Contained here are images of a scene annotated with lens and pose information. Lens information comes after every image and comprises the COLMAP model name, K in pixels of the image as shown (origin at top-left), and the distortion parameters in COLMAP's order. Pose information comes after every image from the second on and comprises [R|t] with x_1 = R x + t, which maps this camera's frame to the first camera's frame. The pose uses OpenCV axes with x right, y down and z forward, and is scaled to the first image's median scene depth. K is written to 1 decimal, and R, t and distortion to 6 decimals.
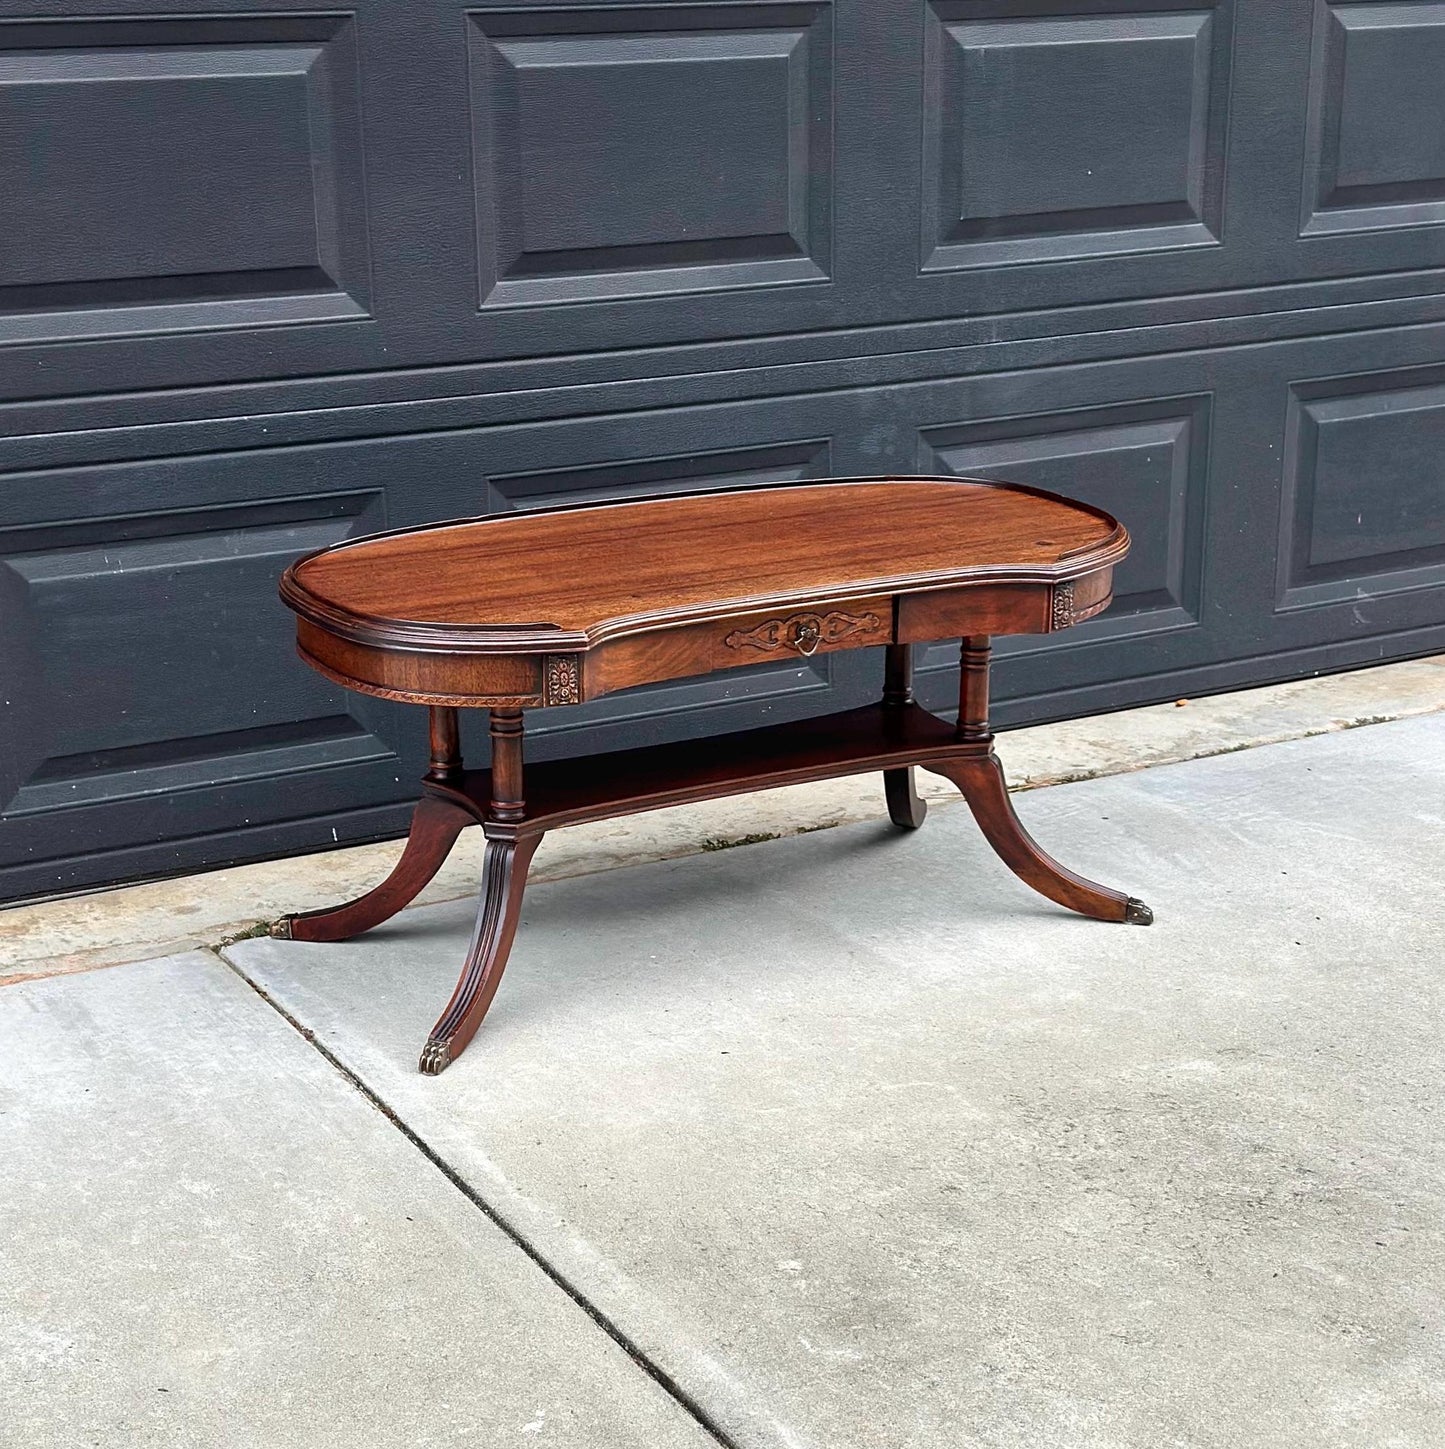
lens RADIAL K [[2823.8, 0, 715.6], [0, 2823.8, 874.4], [0, 0, 1]] dist [0.166948, 0.000000]
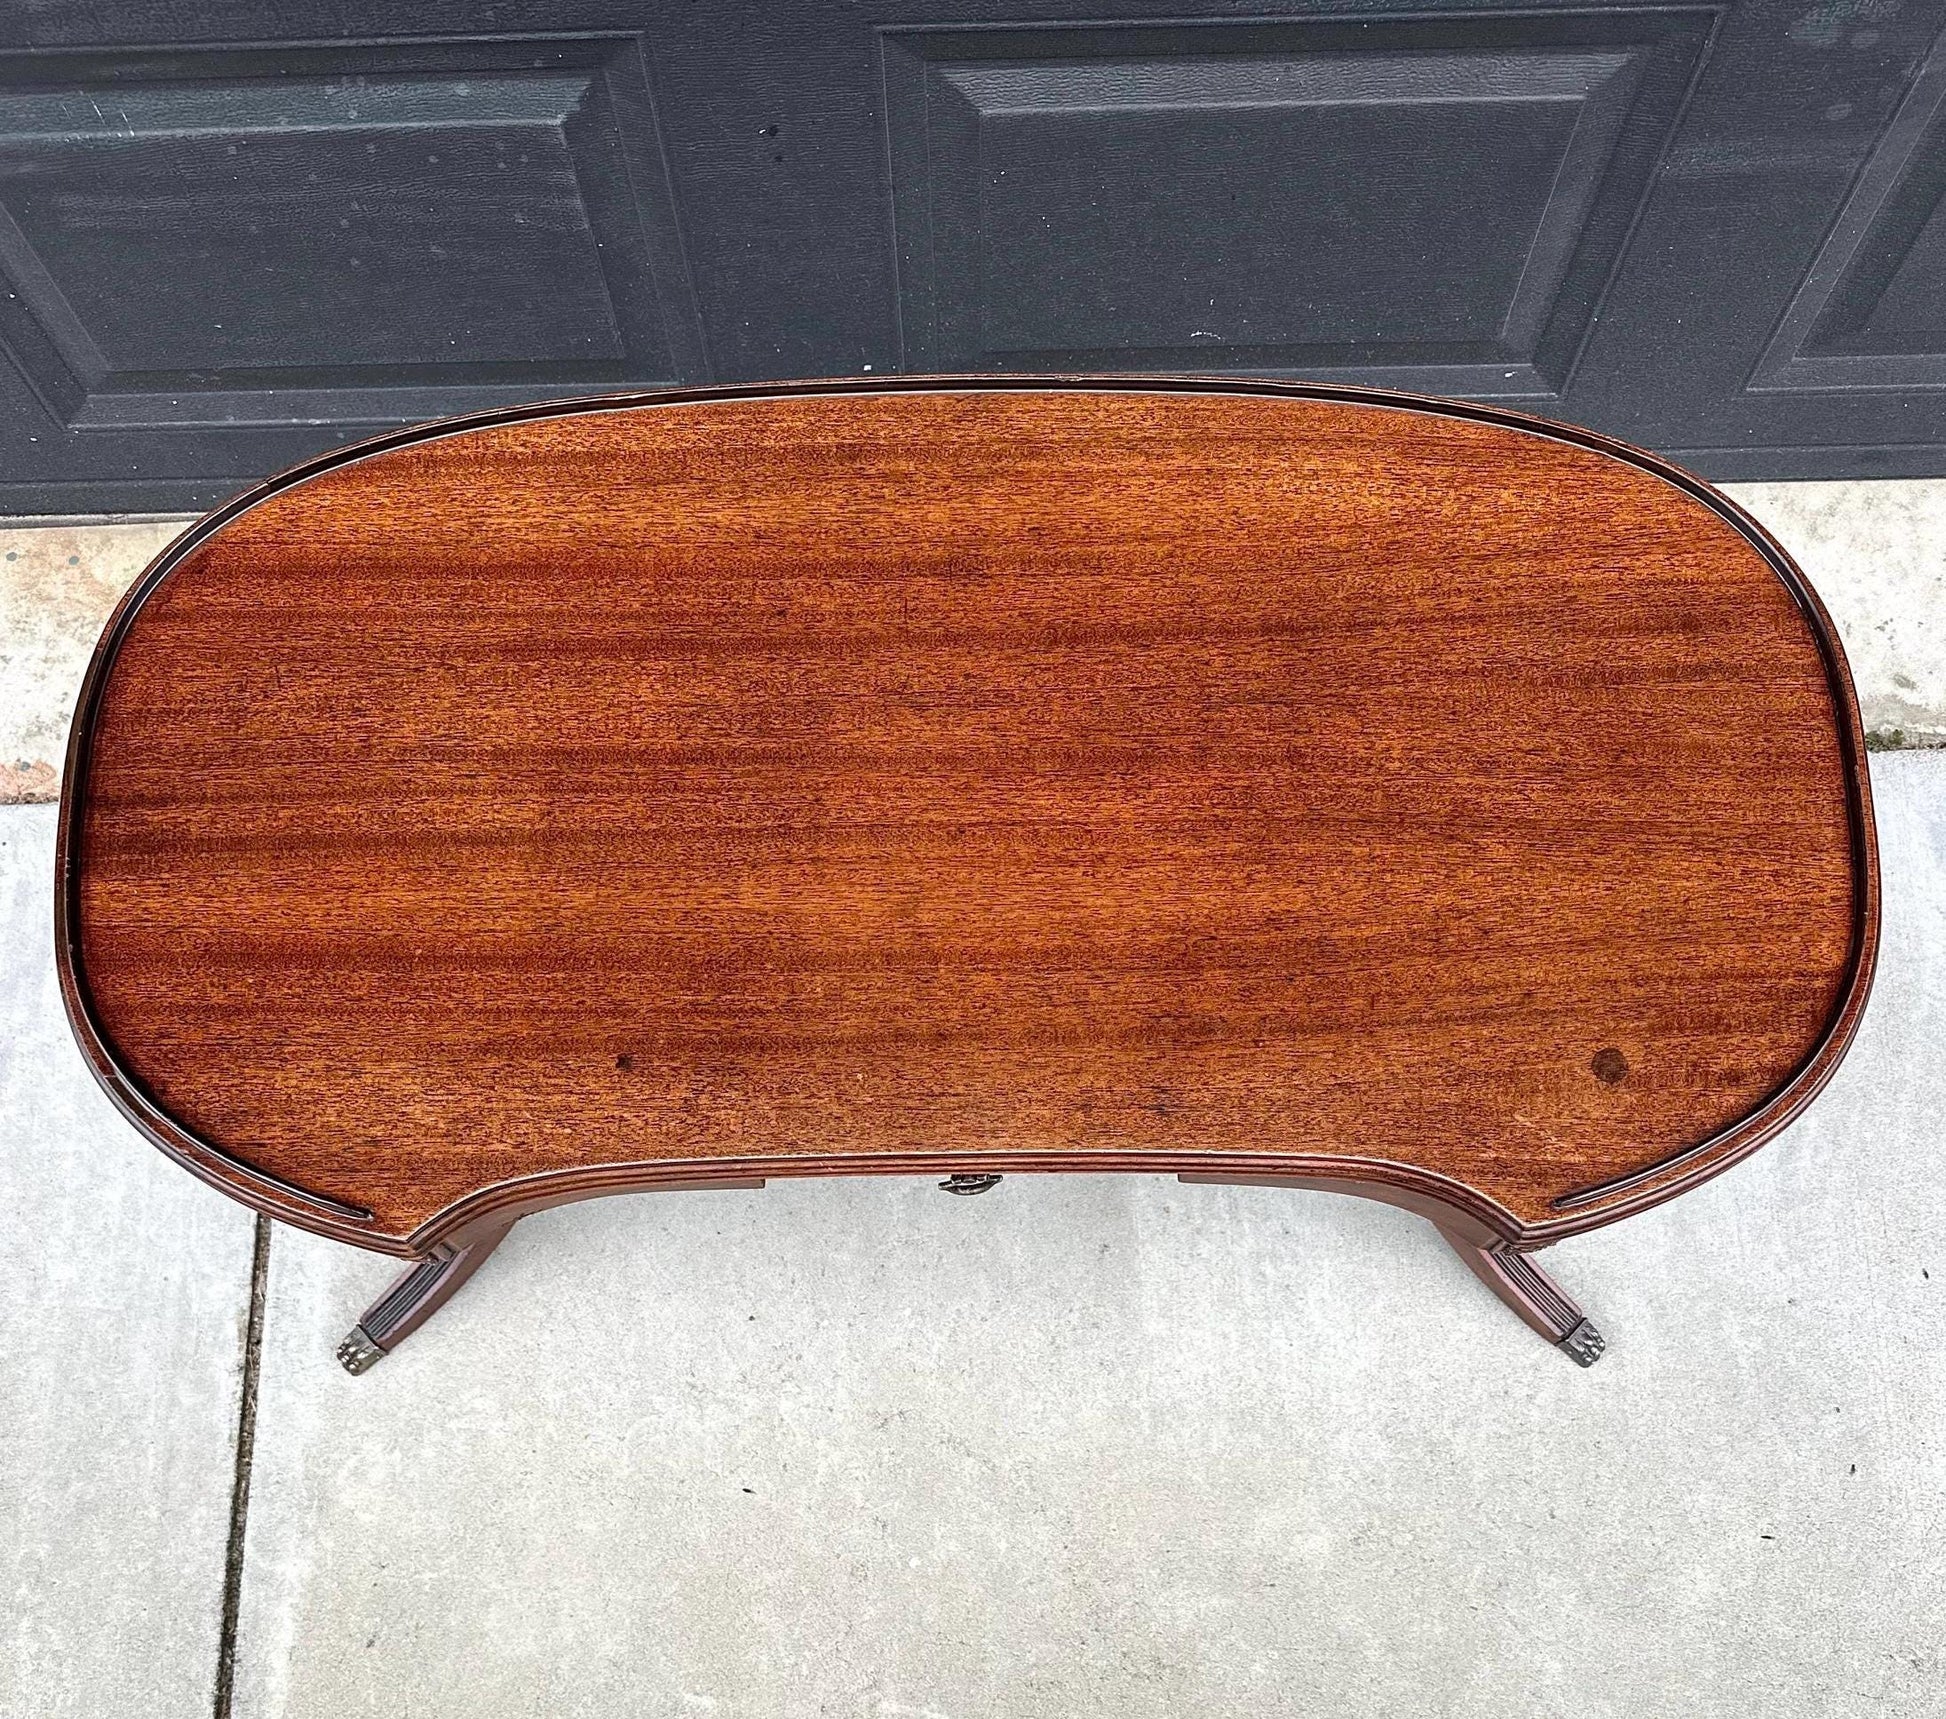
lens RADIAL K [[1873.2, 0, 990.7], [0, 1873.2, 1256.8], [0, 0, 1]] dist [0.027581, 0.000000]
pose [[0.879697, 0.463089, -0.108081, 0.070933], [-0.162660, 0.506605, 0.846695, -0.328620], [0.446850, -0.727255, 0.520985, 0.737497]]
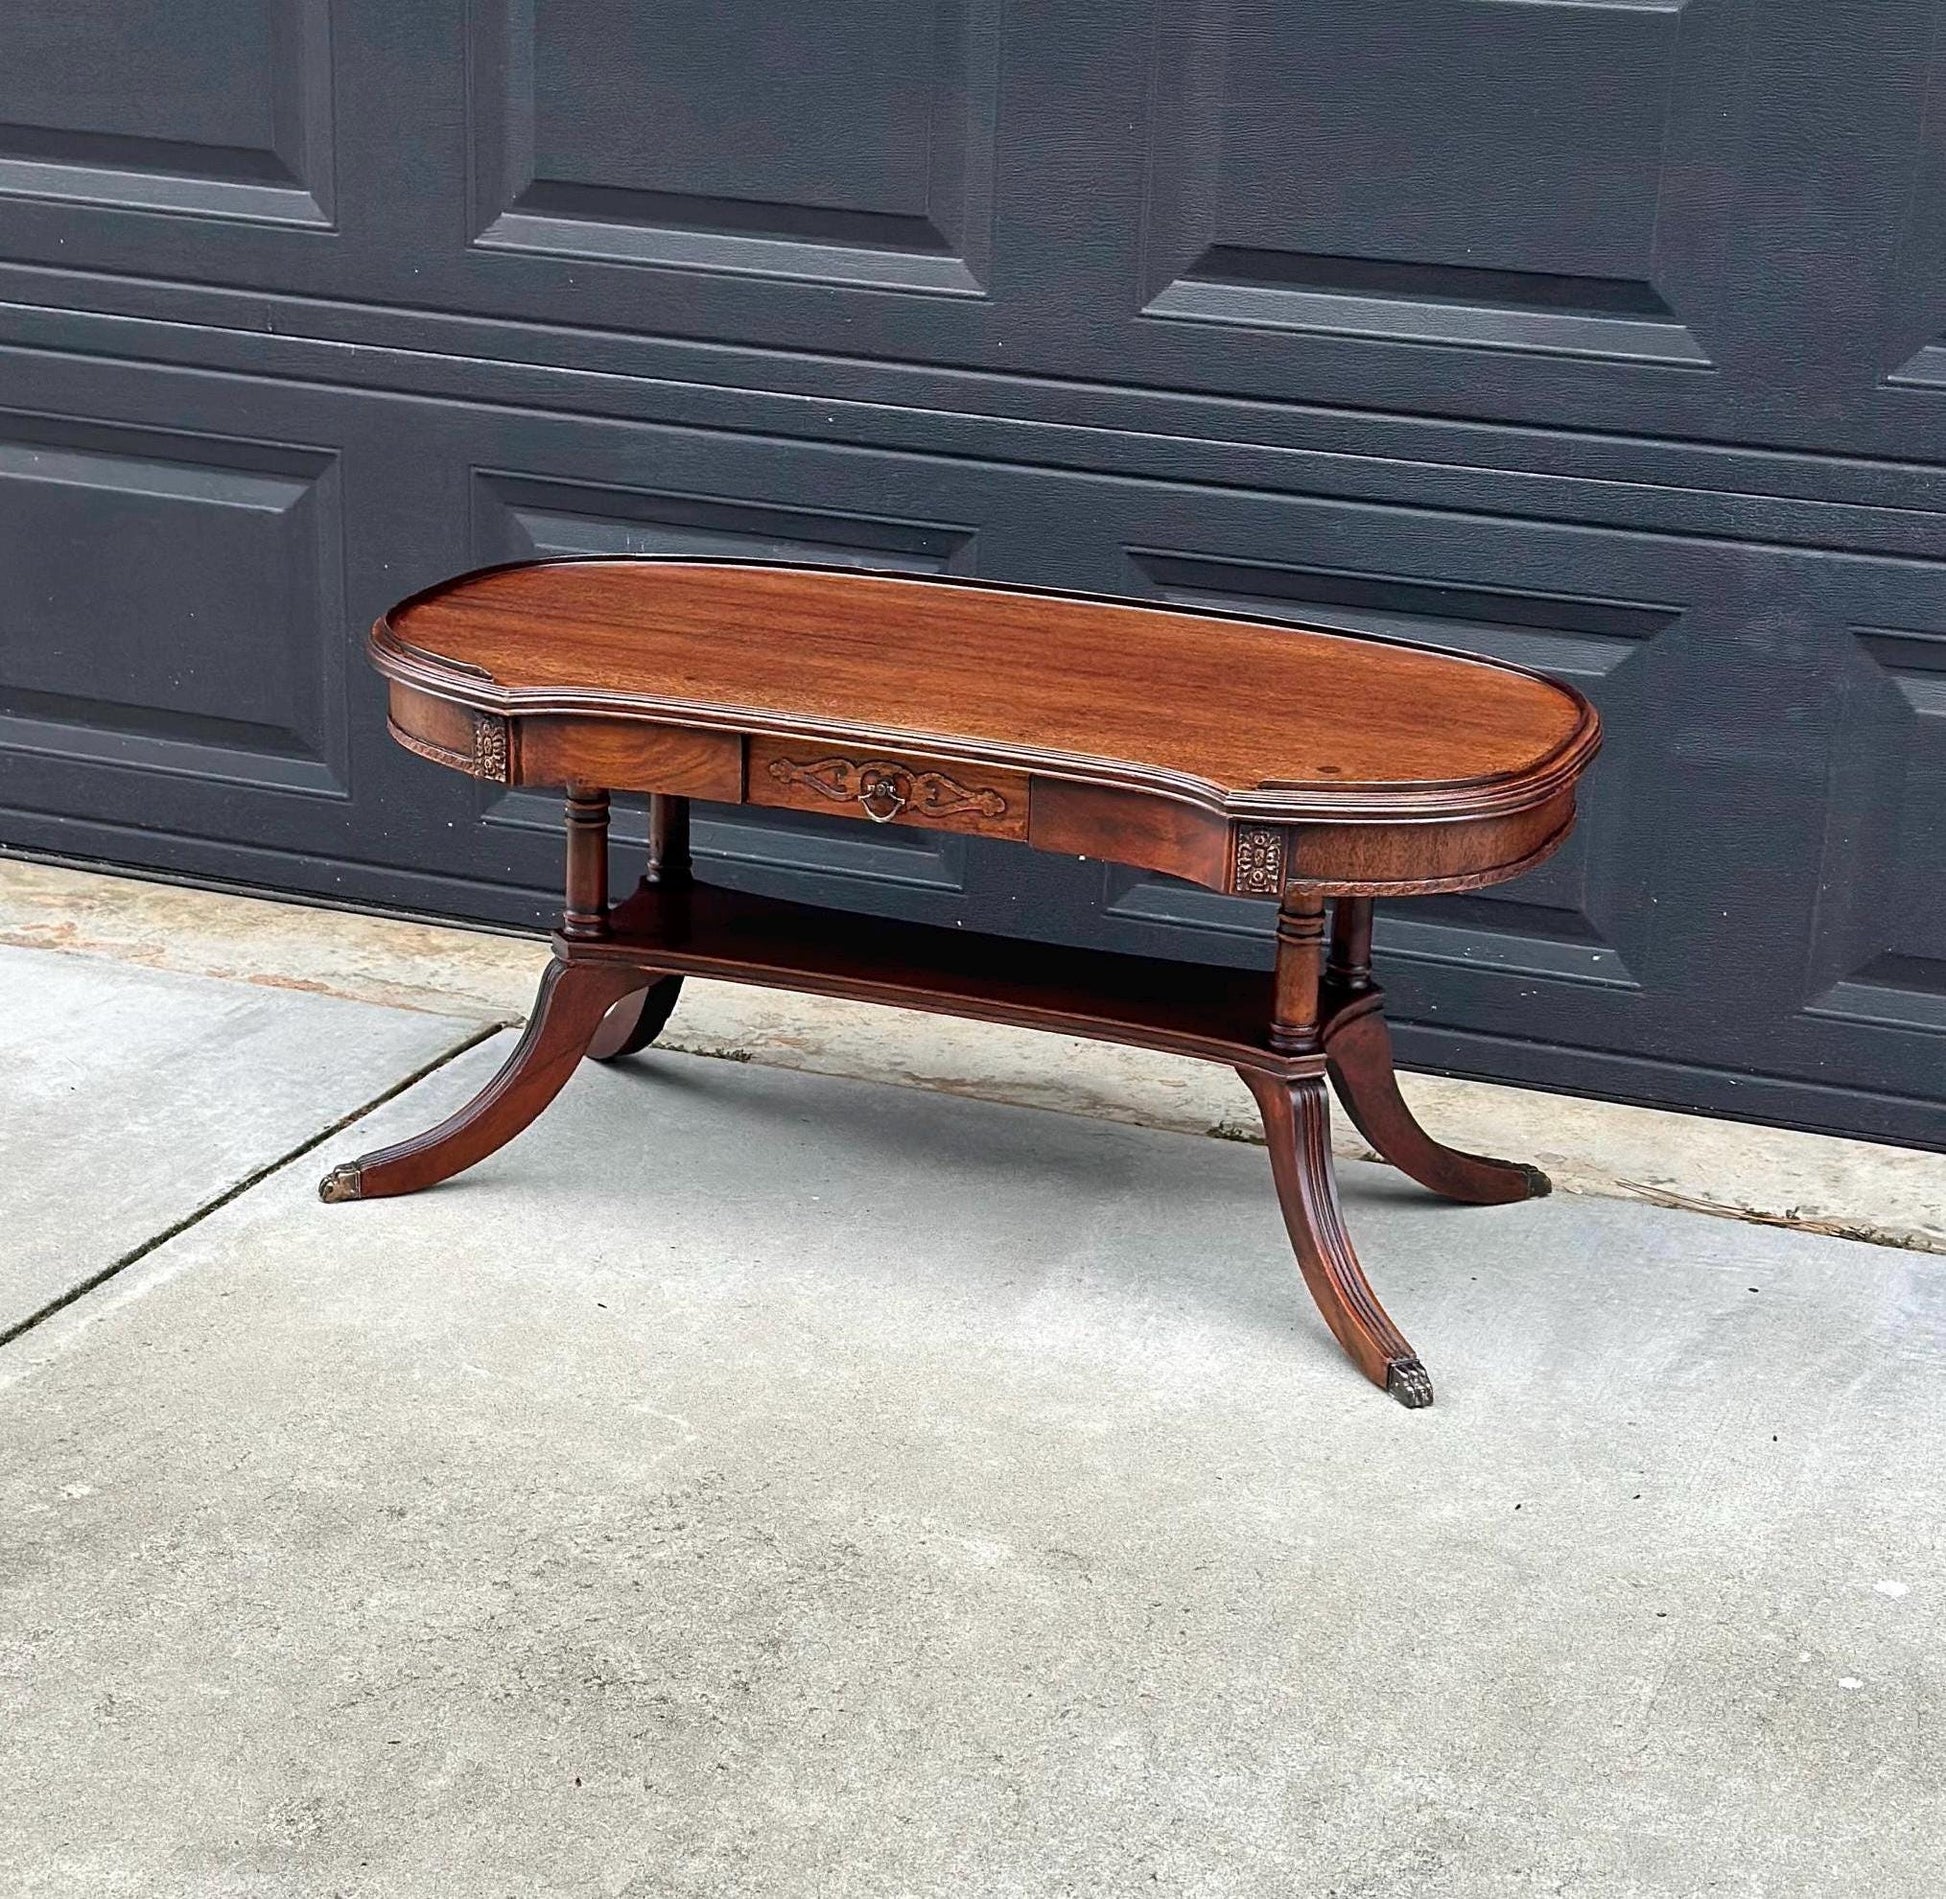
lens RADIAL K [[4001.7, 0, 1000.6], [0, 4001.7, 1177.0], [0, 0, 1]] dist [0.159703, 0.000000]
pose [[0.648806, 0.299882, -0.699372, 0.702193], [-0.295641, 0.946211, 0.131457, -0.121035], [0.701175, 0.121473, 0.702565, 0.300639]]
